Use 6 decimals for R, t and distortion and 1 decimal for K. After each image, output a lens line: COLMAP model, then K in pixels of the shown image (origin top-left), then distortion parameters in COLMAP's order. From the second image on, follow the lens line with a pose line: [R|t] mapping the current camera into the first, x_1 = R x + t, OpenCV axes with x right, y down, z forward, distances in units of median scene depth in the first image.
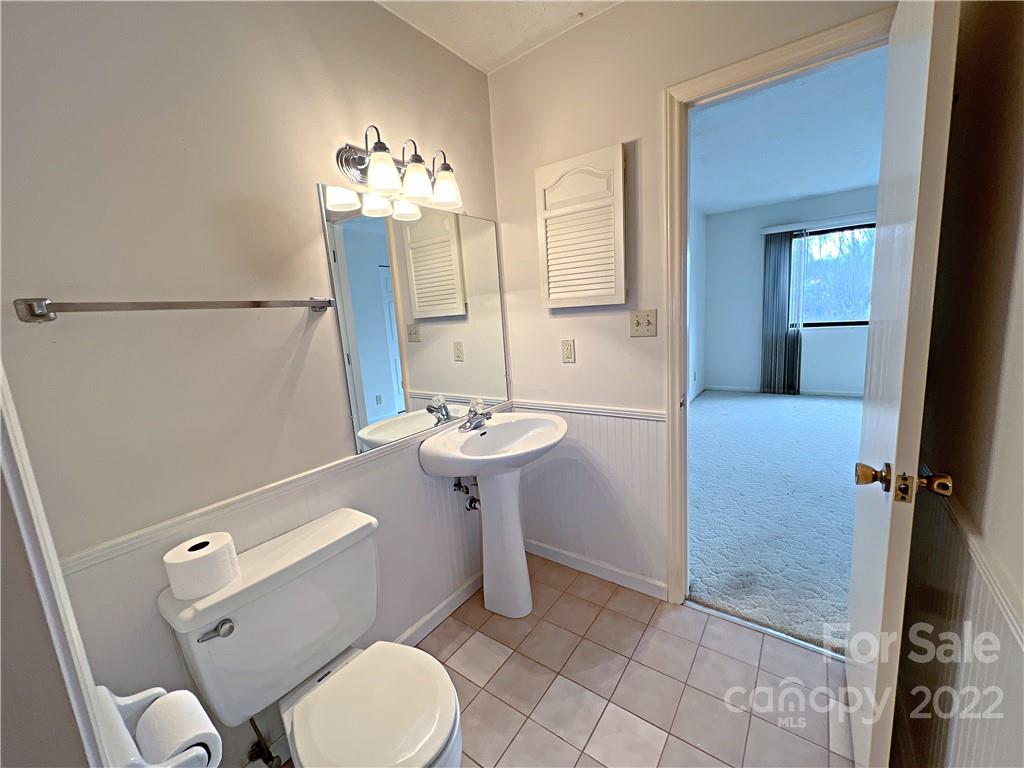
lens RADIAL K [[408.4, 0, 512.4], [0, 408.4, 385.1], [0, 0, 1]] dist [-0.000669, 0.000075]
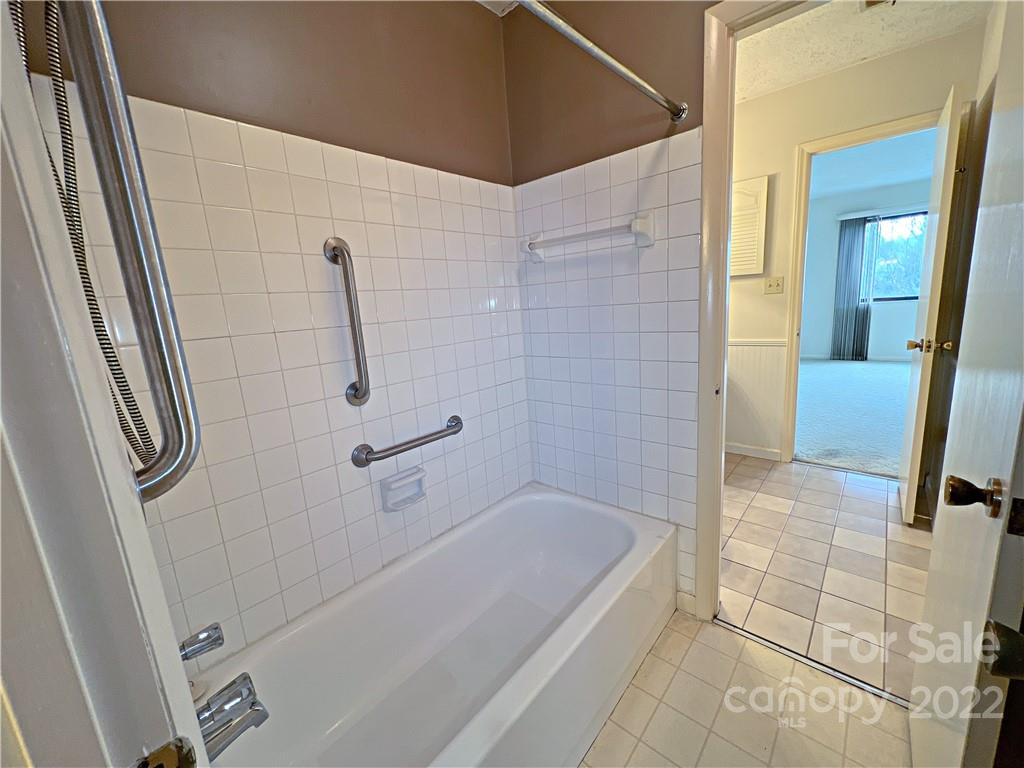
lens RADIAL K [[408.4, 0, 514.1], [0, 408.4, 383.0], [0, 0, 1]] dist [-0.000669, 0.000075]
pose [[0.995684, 0.016735, -0.091287, -0.182543], [-0.014131, 0.999477, 0.029095, 0.067346], [0.091726, -0.027679, 0.995400, -0.238795]]
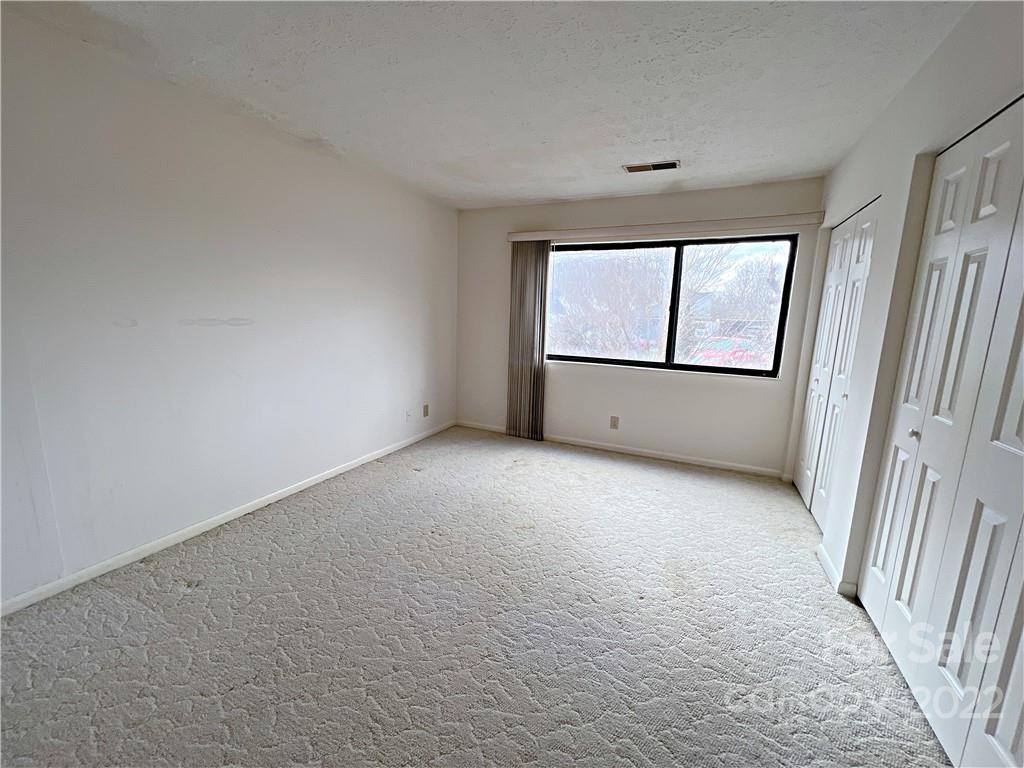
lens RADIAL K [[408.4, 0, 510.6], [0, 408.4, 383.6], [0, 0, 1]] dist [-0.000669, 0.000075]
pose [[0.975763, 0.060411, 0.210324, 0.470188], [-0.056406, 0.998095, -0.024993, -0.068707], [-0.211434, 0.012524, 0.977312, 0.217889]]
